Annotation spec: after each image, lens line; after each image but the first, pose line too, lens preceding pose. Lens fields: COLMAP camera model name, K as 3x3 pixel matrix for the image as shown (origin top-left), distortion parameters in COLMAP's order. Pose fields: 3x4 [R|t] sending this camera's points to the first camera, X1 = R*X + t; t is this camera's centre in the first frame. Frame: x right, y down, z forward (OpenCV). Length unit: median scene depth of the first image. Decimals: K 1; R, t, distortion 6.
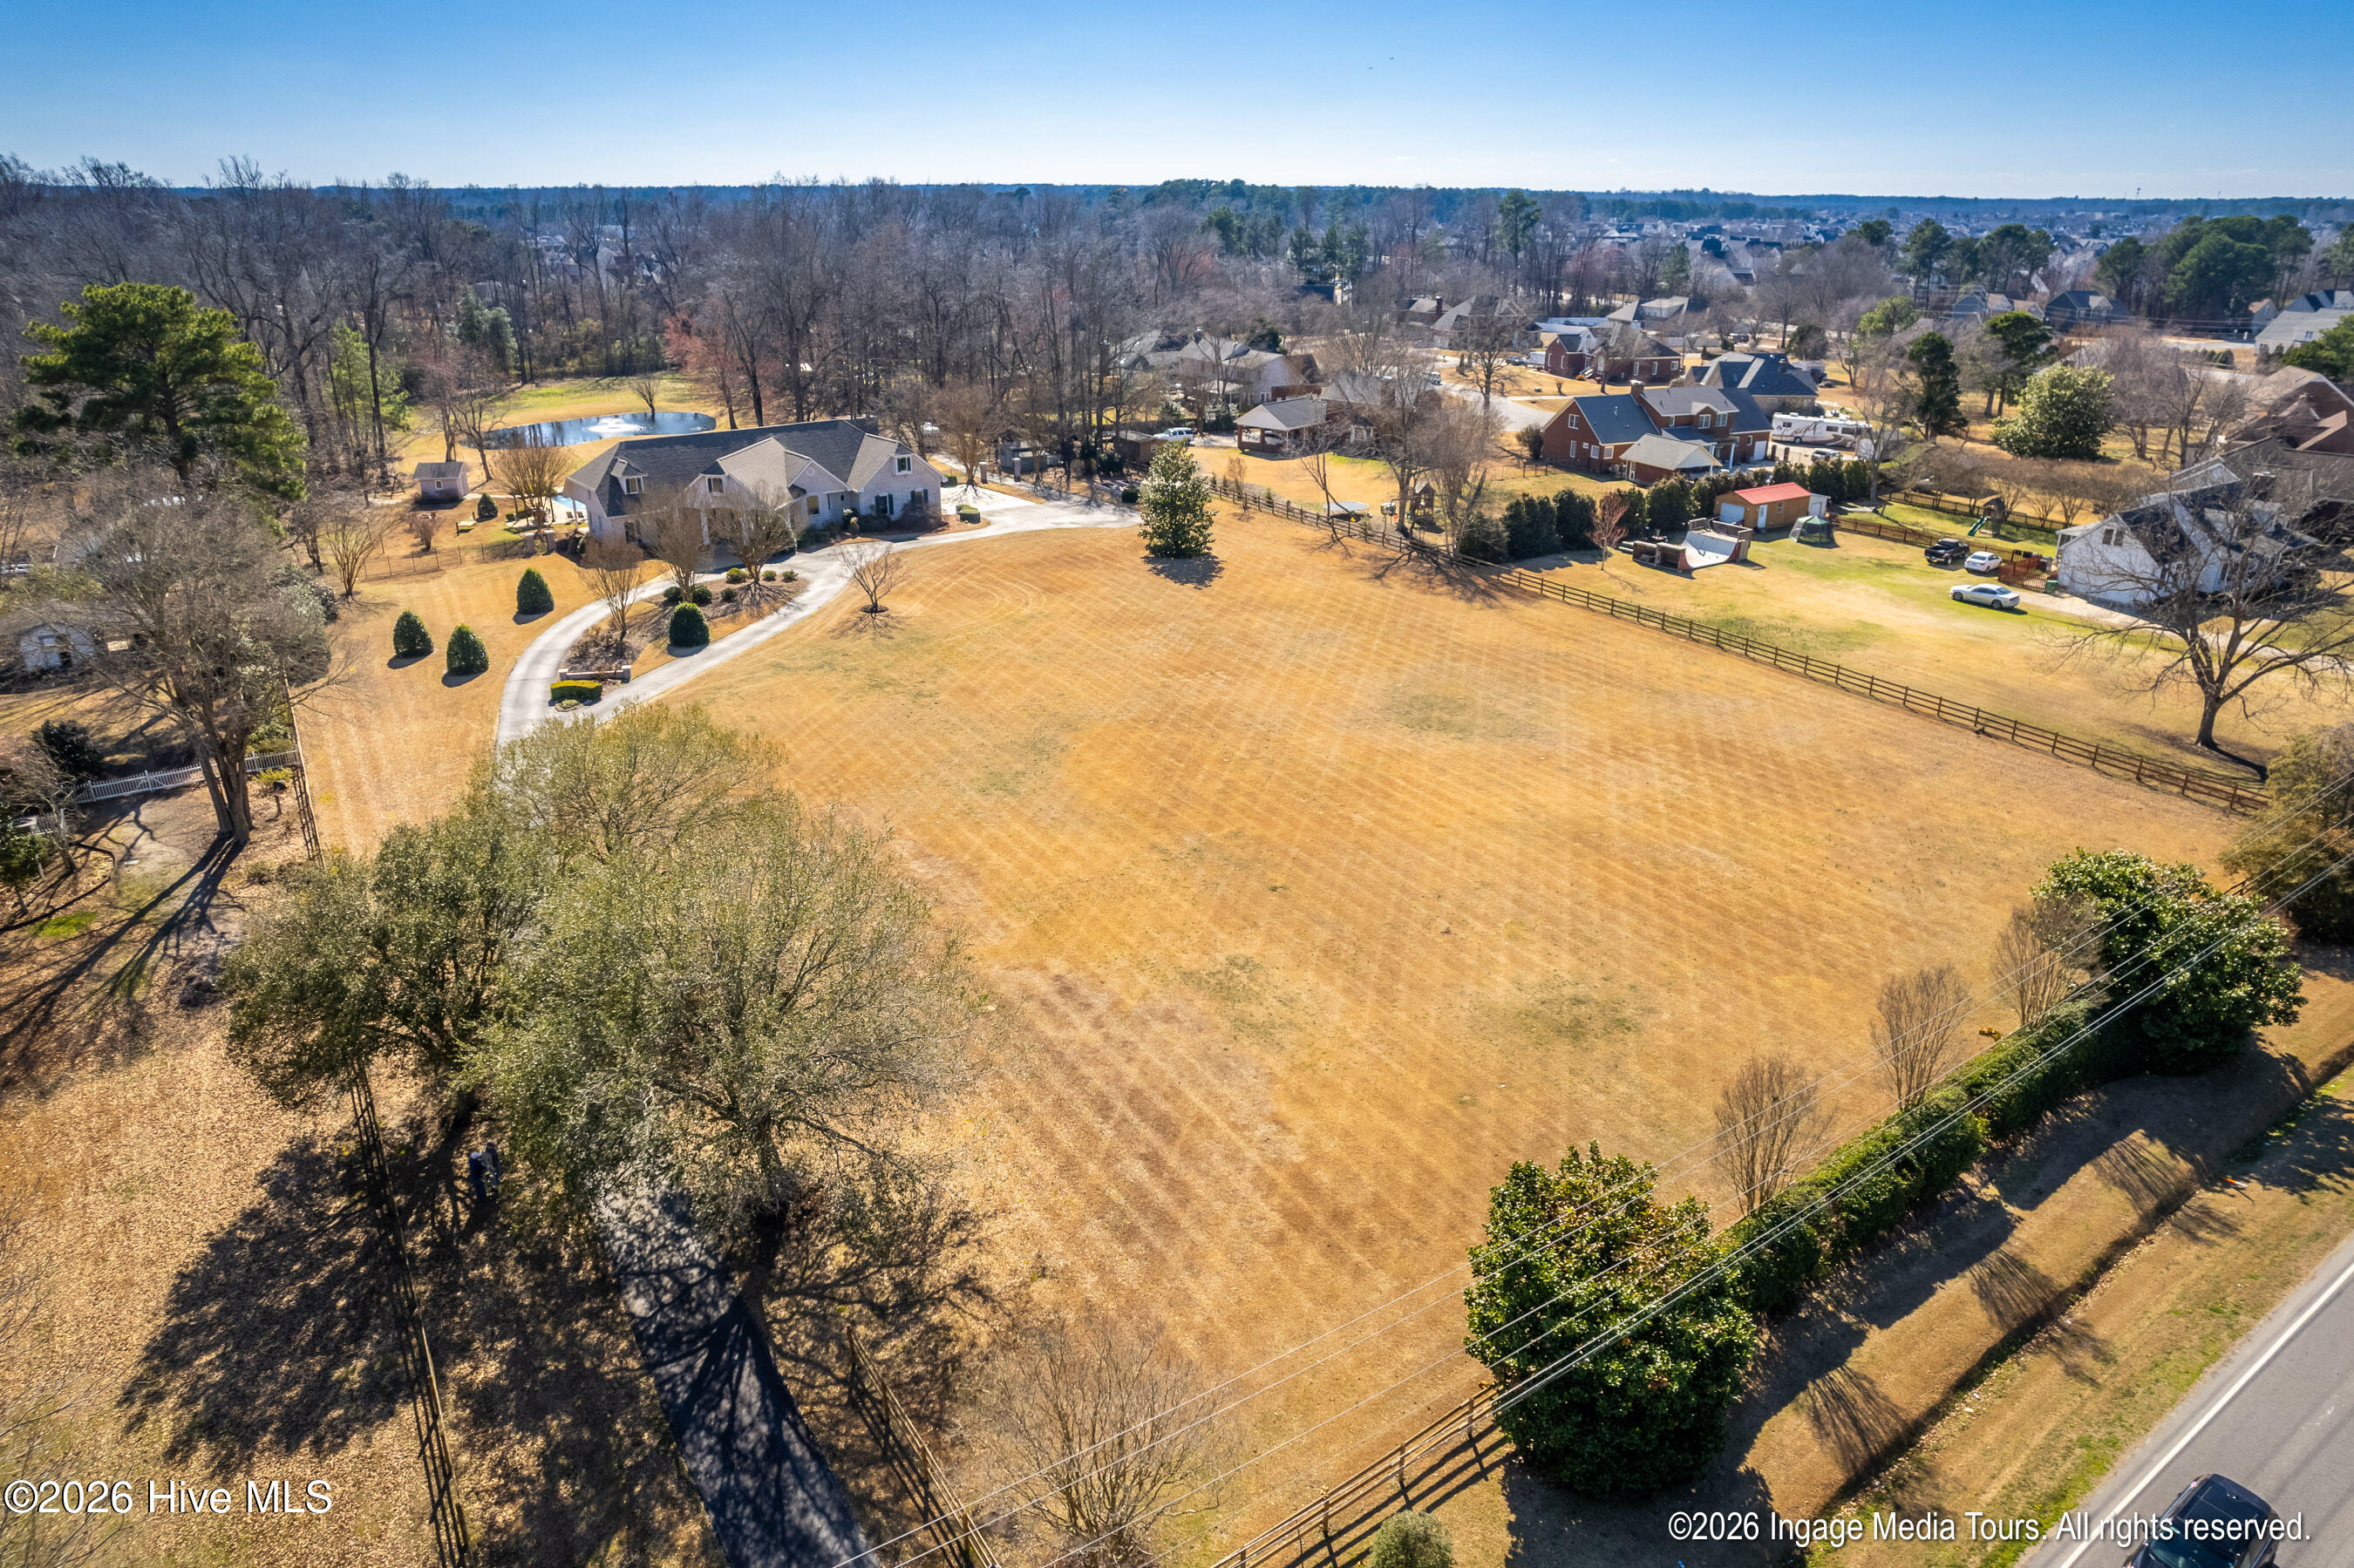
lens RADIAL K [[1554.8, 0, 1154.6], [0, 1554.8, 784.7], [0, 0, 1]] dist [-0.064932, 0.045856]
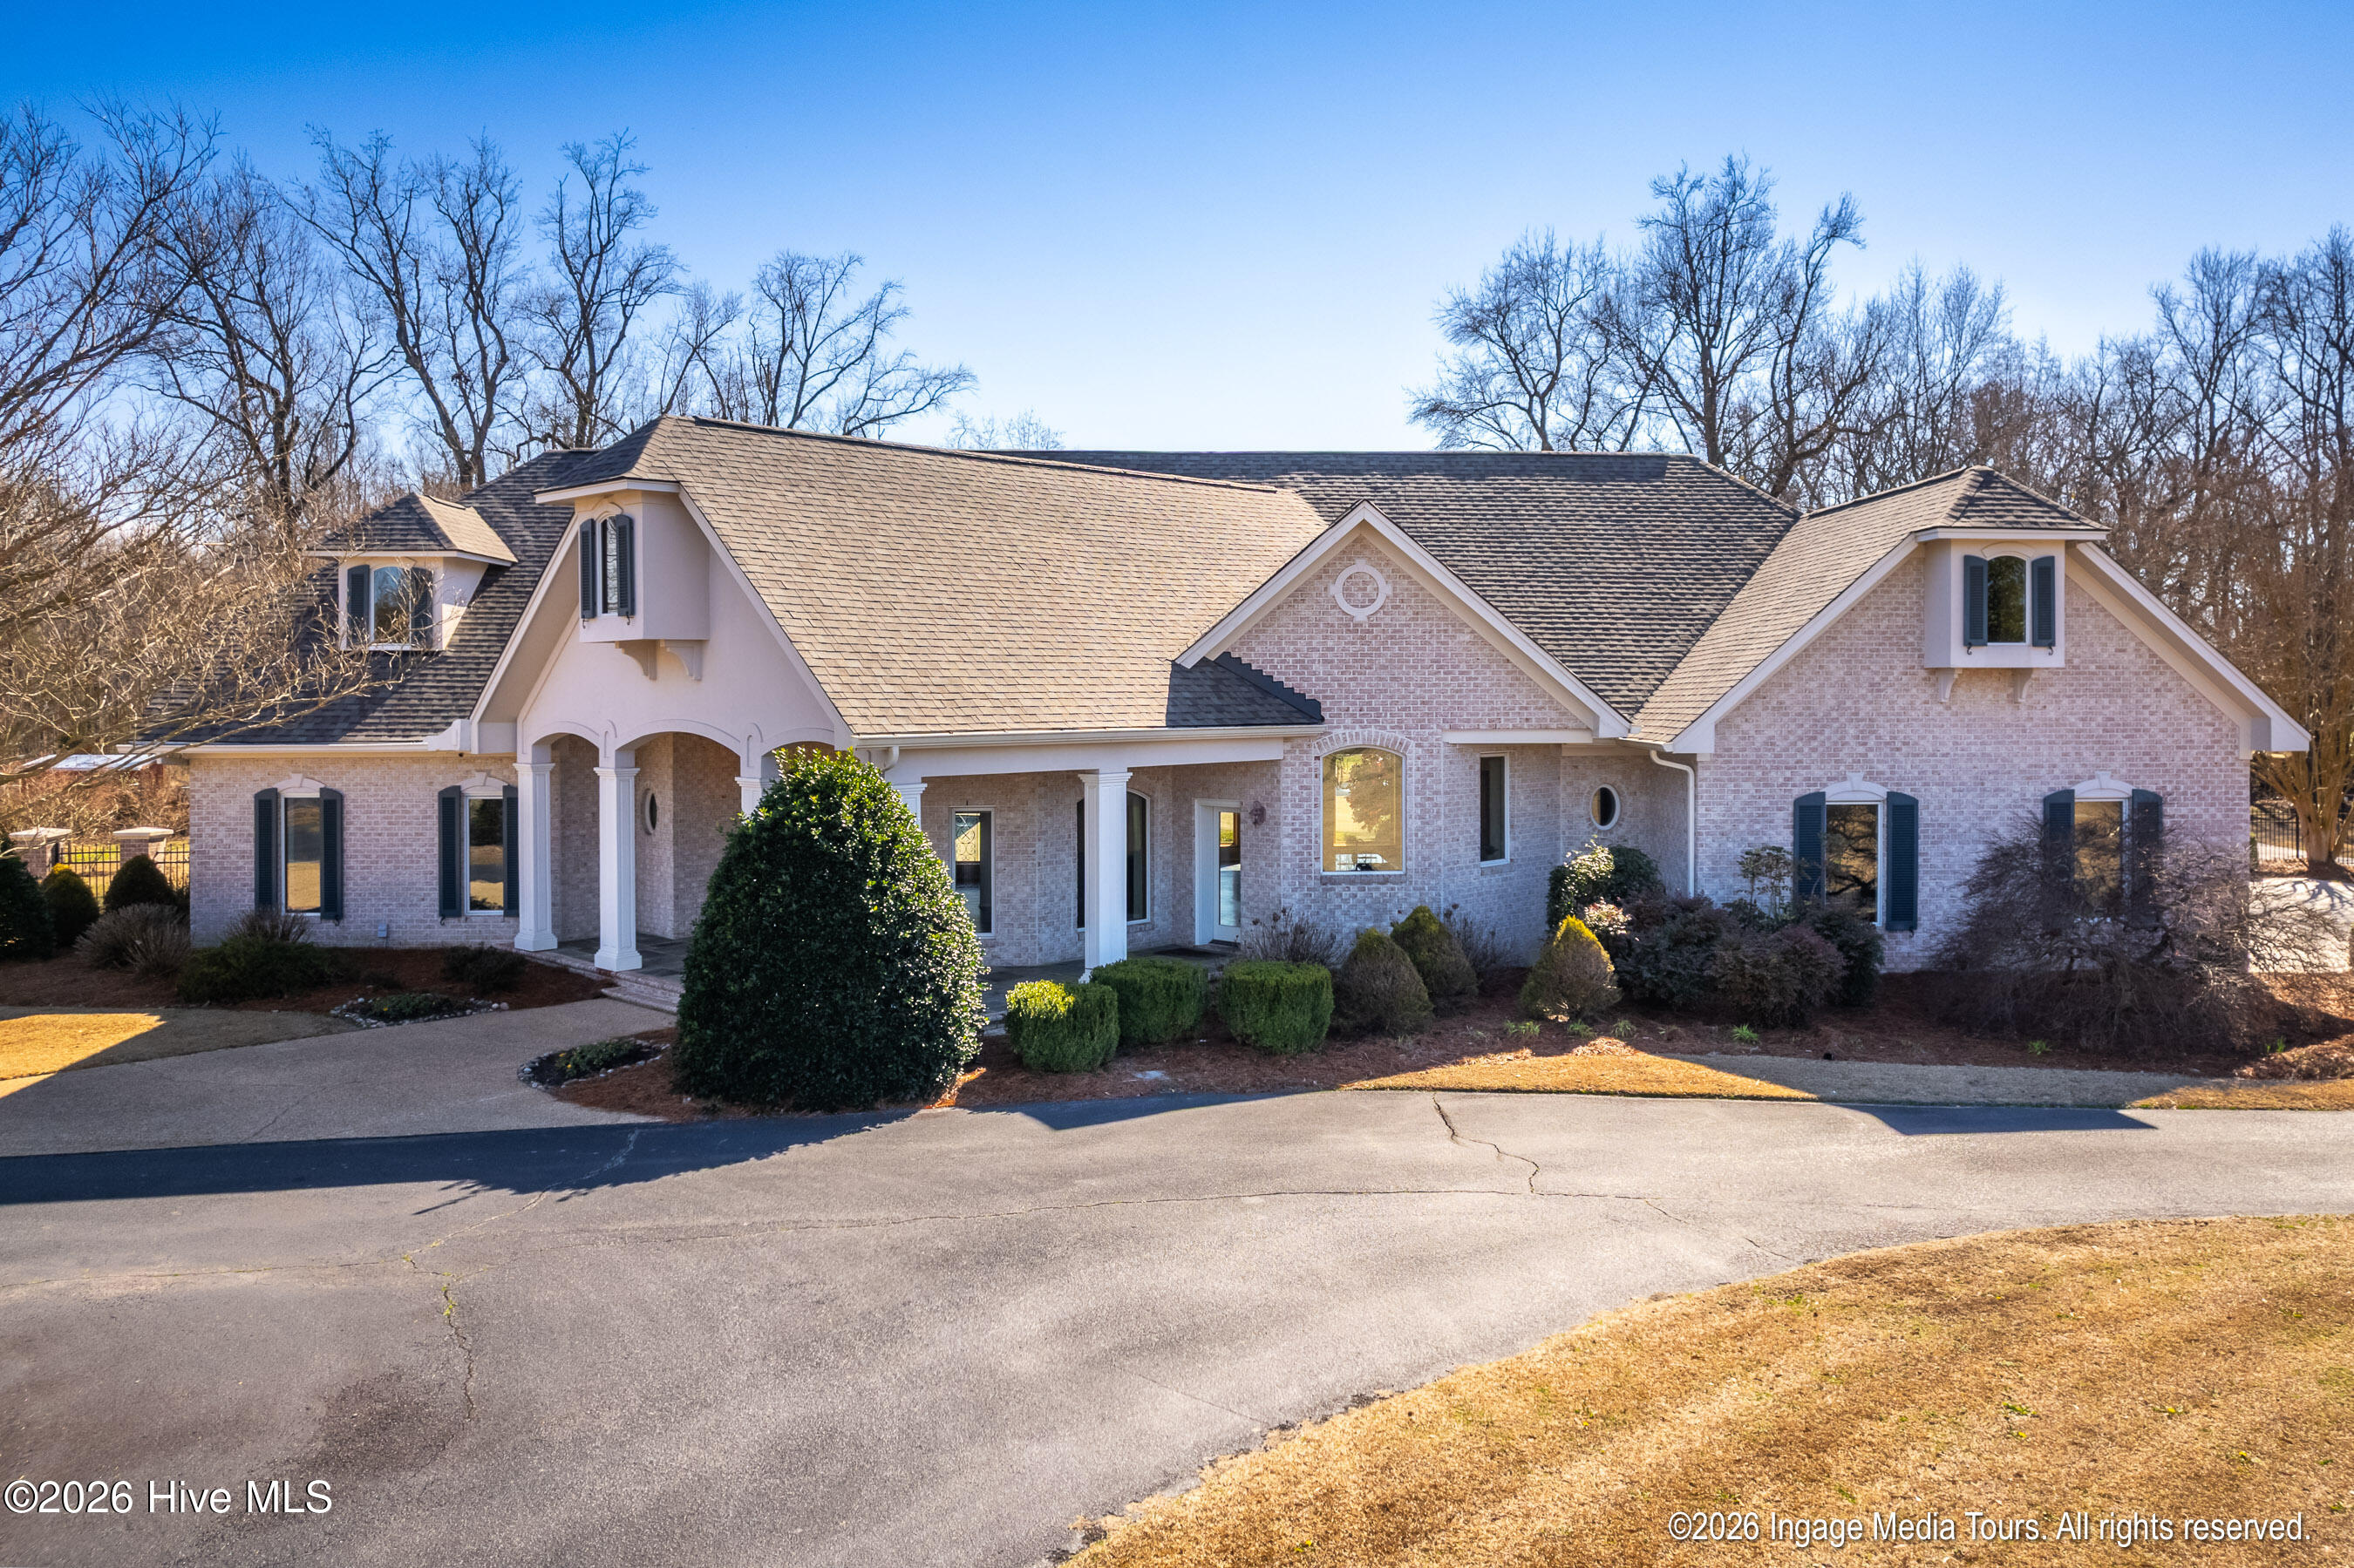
lens RADIAL K [[1547.8, 0, 1243.9], [0, 1547.8, 747.7], [0, 0, 1]] dist [-0.065486, 0.038810]
pose [[0.826468, -0.001234, -0.562983, -0.156340], [-0.200711, 0.933643, -0.296692, -0.150371], [0.525991, 0.358203, 0.771378, 0.950973]]
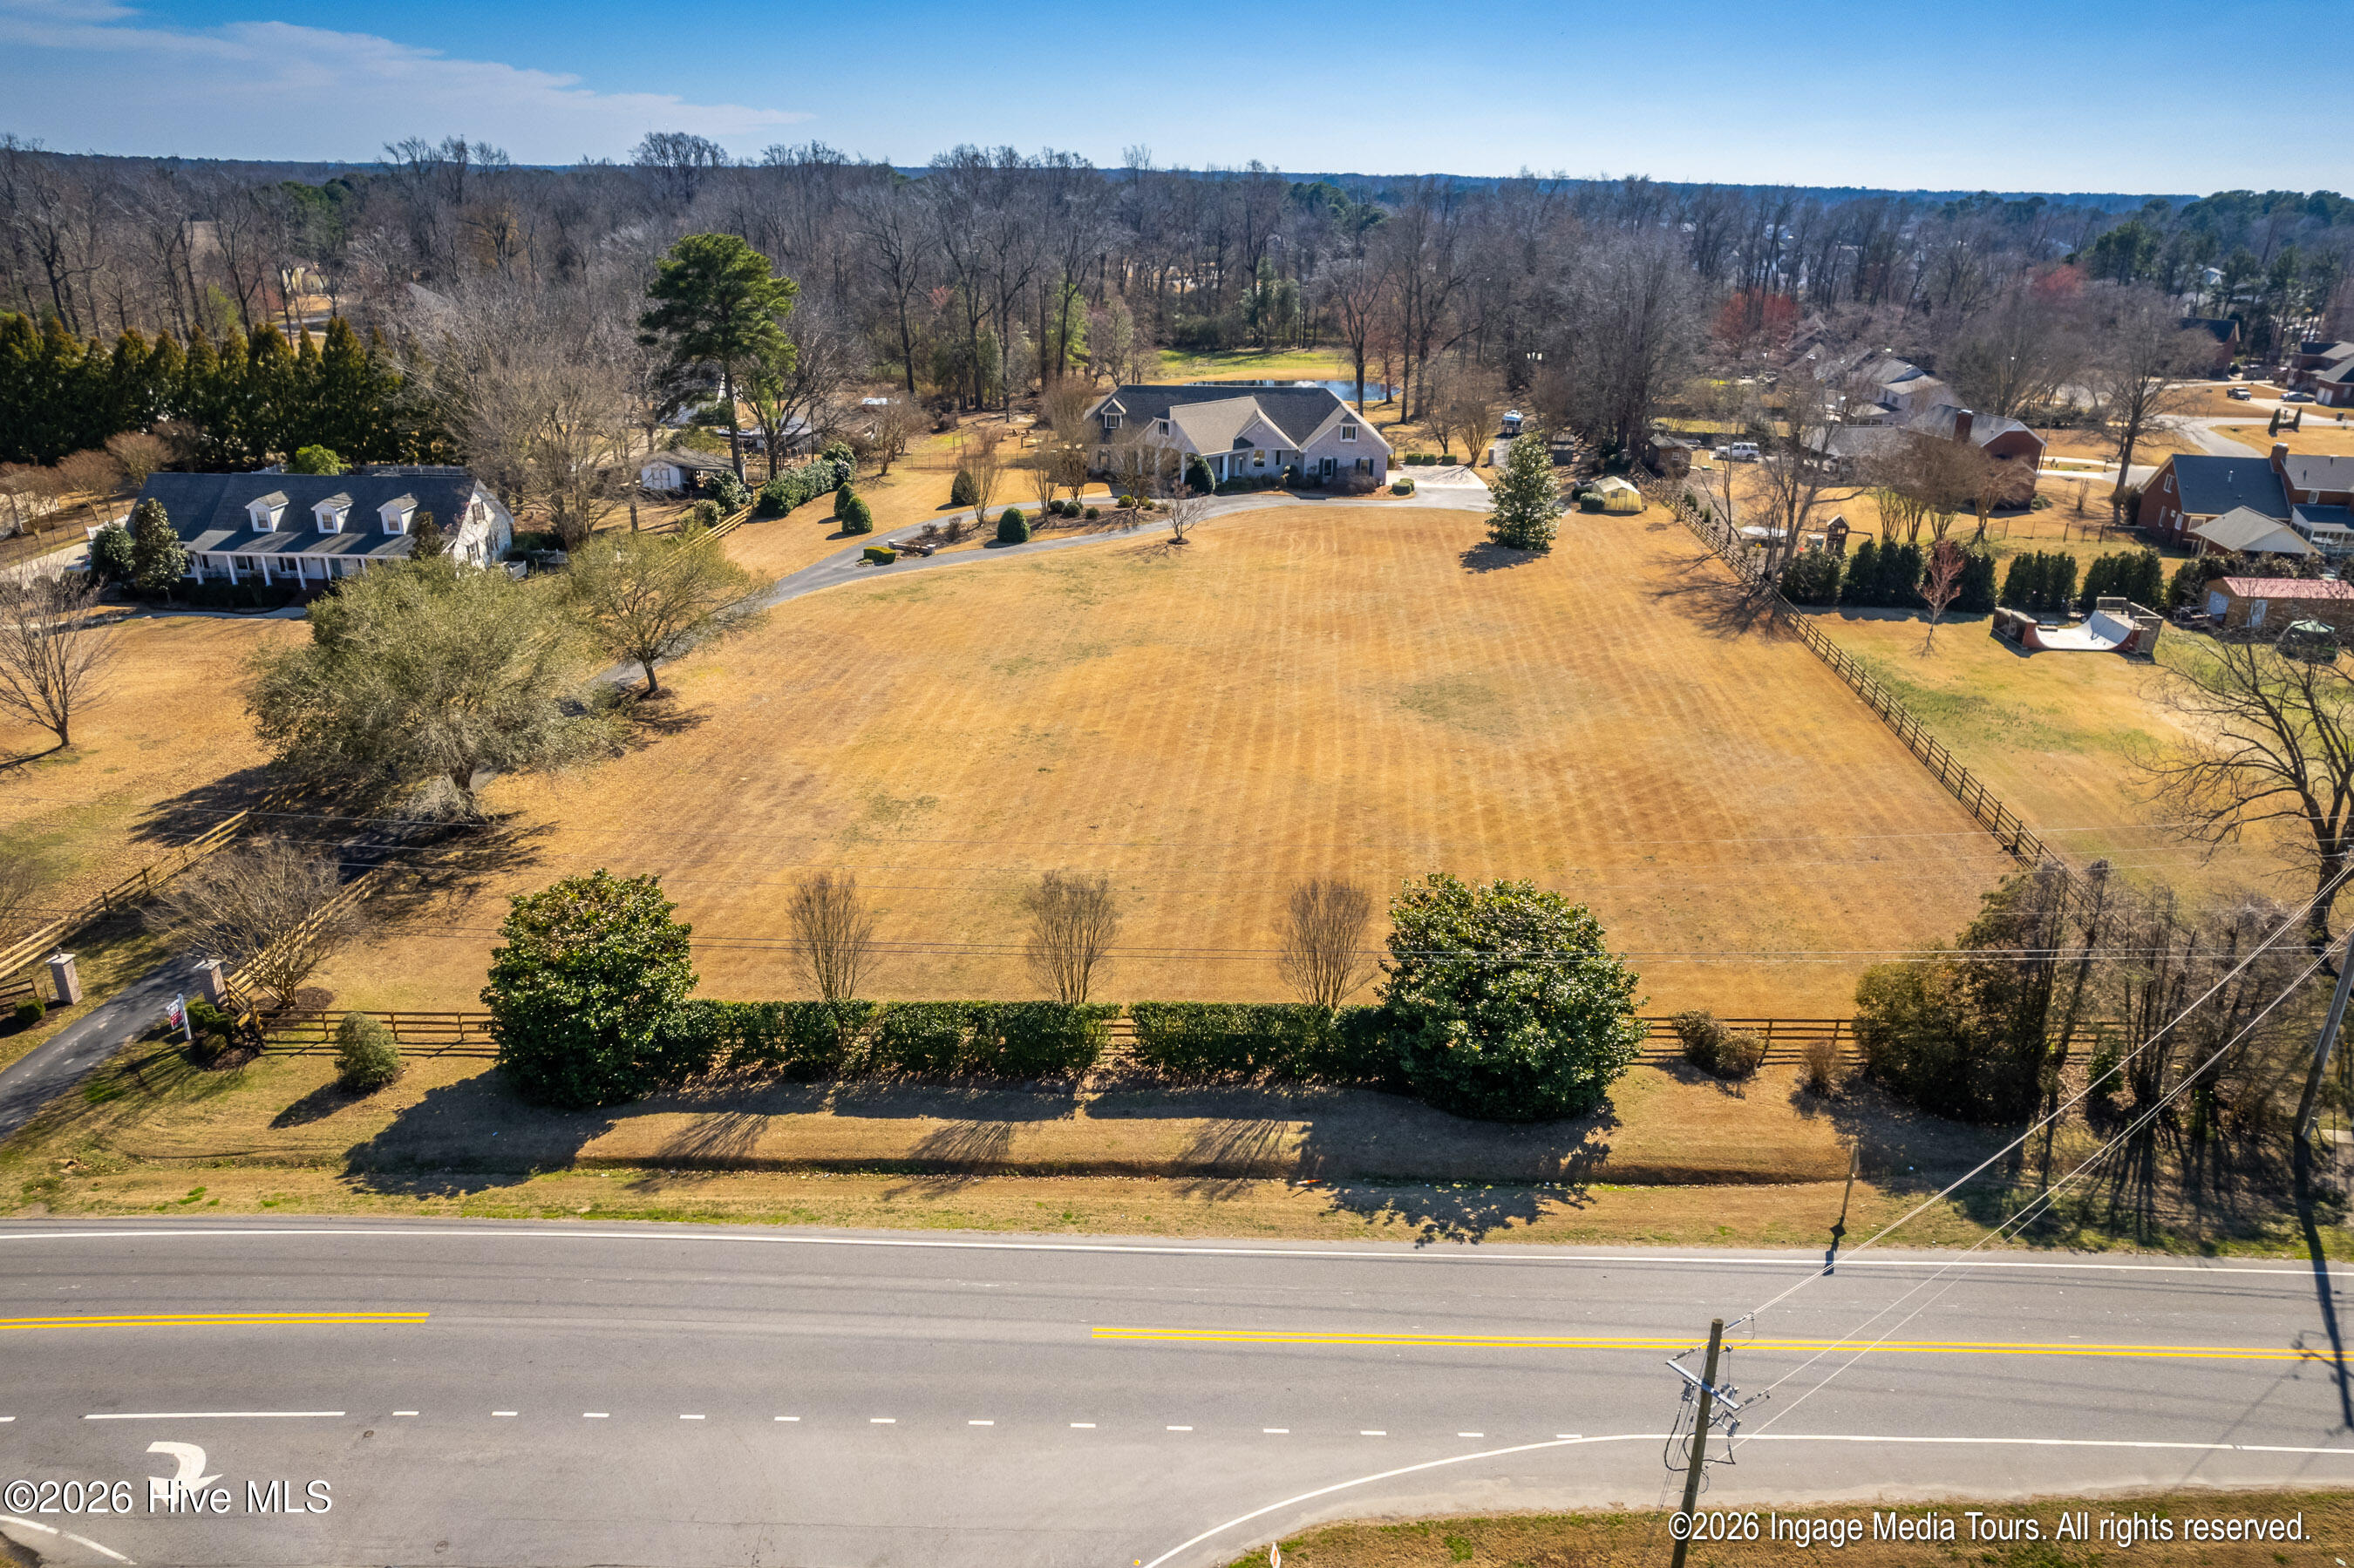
lens RADIAL K [[1554.8, 0, 1154.6], [0, 1554.8, 784.7], [0, 0, 1]] dist [-0.064932, 0.045856]
pose [[0.797260, 0.232528, -0.557052, 0.443839], [-0.231223, 0.970082, 0.074008, -0.016212], [0.557595, 0.069799, 0.827174, 0.037055]]
